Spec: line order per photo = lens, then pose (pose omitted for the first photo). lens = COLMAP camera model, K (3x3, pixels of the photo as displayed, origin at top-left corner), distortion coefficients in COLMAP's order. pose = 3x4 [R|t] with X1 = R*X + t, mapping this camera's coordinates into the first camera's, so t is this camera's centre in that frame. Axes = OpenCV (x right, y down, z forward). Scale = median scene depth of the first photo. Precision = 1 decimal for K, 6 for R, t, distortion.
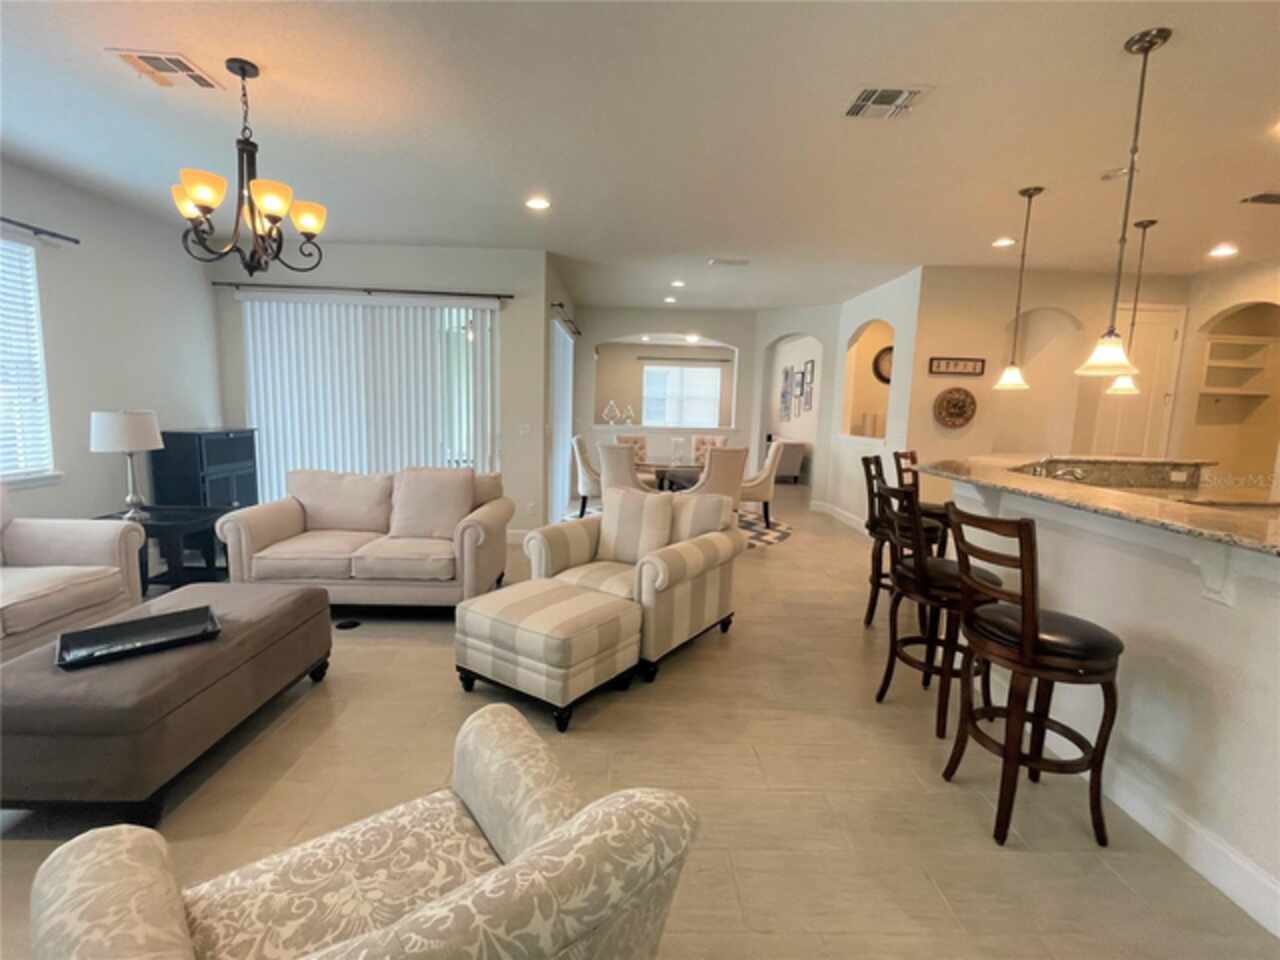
lens RADIAL K [[597.2, 0, 640.0], [0, 597.2, 480.0], [0, 0, 1]] dist [-0.001401, -0.001603]
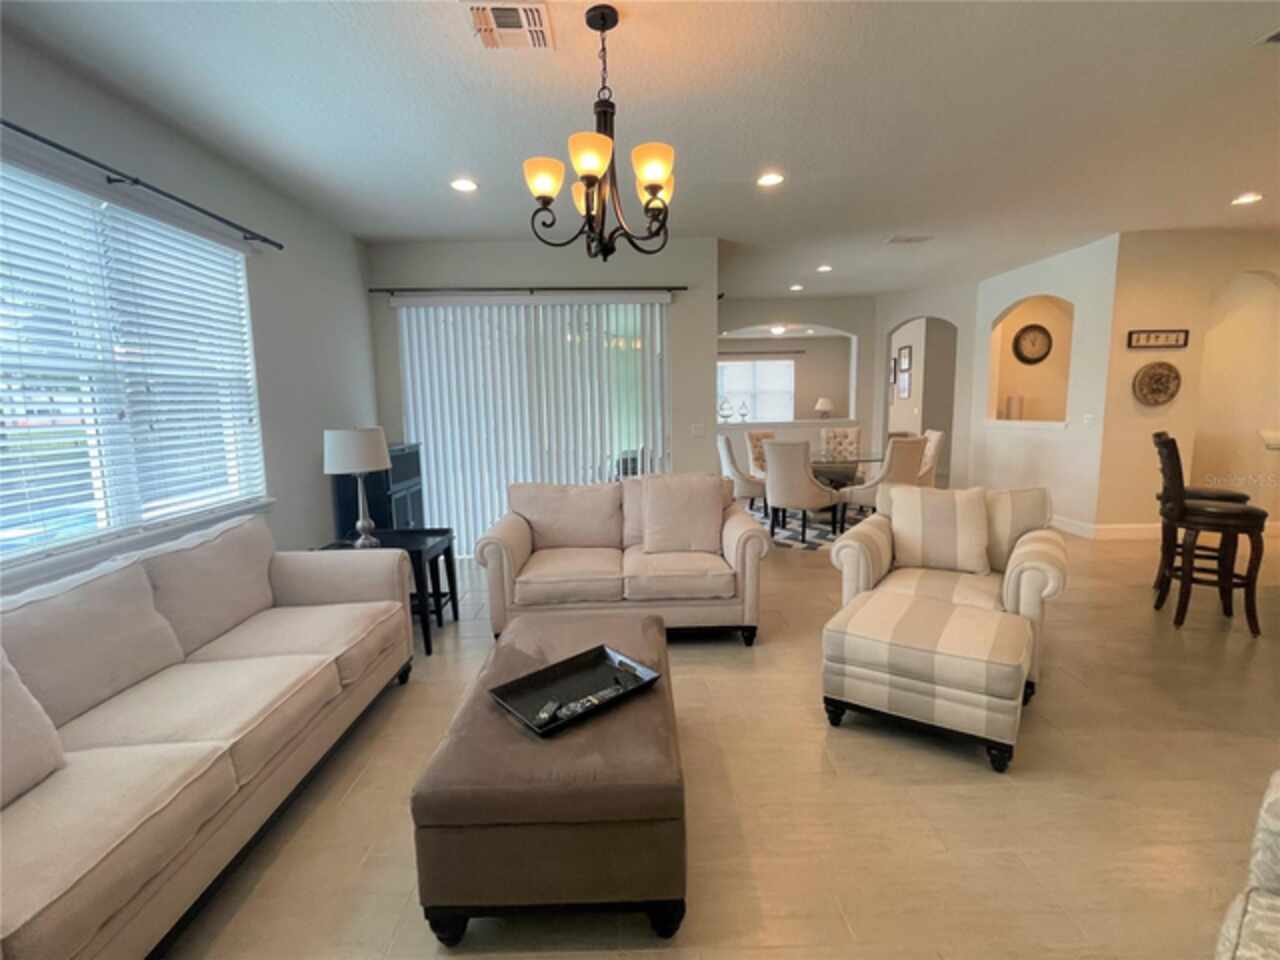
lens RADIAL K [[597.2, 0, 640.0], [0, 597.2, 480.0], [0, 0, 1]] dist [-0.001401, -0.001603]
pose [[0.998746, -0.047875, -0.014643, -0.378495], [0.047883, 0.998853, 0.000192, -0.013987], [0.014617, -0.000893, 0.999893, 0.084622]]
